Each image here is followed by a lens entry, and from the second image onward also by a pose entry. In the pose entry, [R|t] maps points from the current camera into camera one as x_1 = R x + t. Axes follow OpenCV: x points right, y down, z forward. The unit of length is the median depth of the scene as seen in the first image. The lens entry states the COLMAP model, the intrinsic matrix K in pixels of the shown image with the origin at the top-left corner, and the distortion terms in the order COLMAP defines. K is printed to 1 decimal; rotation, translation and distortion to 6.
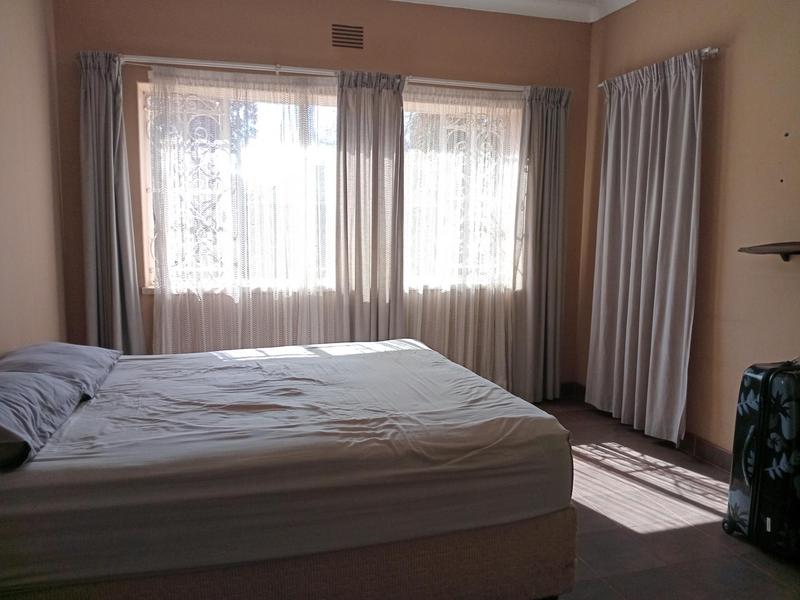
lens RADIAL K [[618.2, 0, 398.2], [0, 618.2, 293.8], [0, 0, 1]] dist [0.057113, -0.103528]
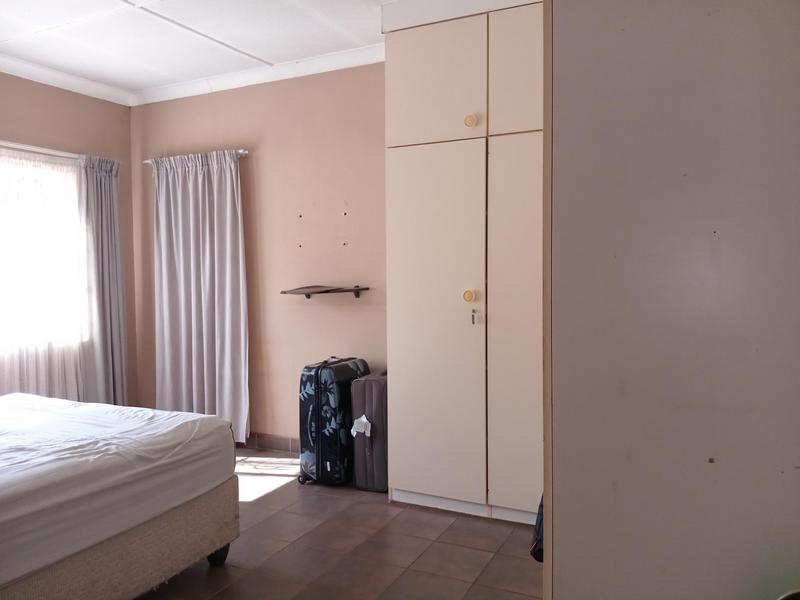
lens RADIAL K [[618.2, 0, 400.3], [0, 618.2, 297.3], [0, 0, 1]] dist [0.057113, -0.103528]
pose [[0.677889, -0.049592, 0.733490, -0.382132], [0.106796, 0.993781, -0.031511, 0.018637], [-0.727366, 0.099695, 0.678970, -0.217963]]
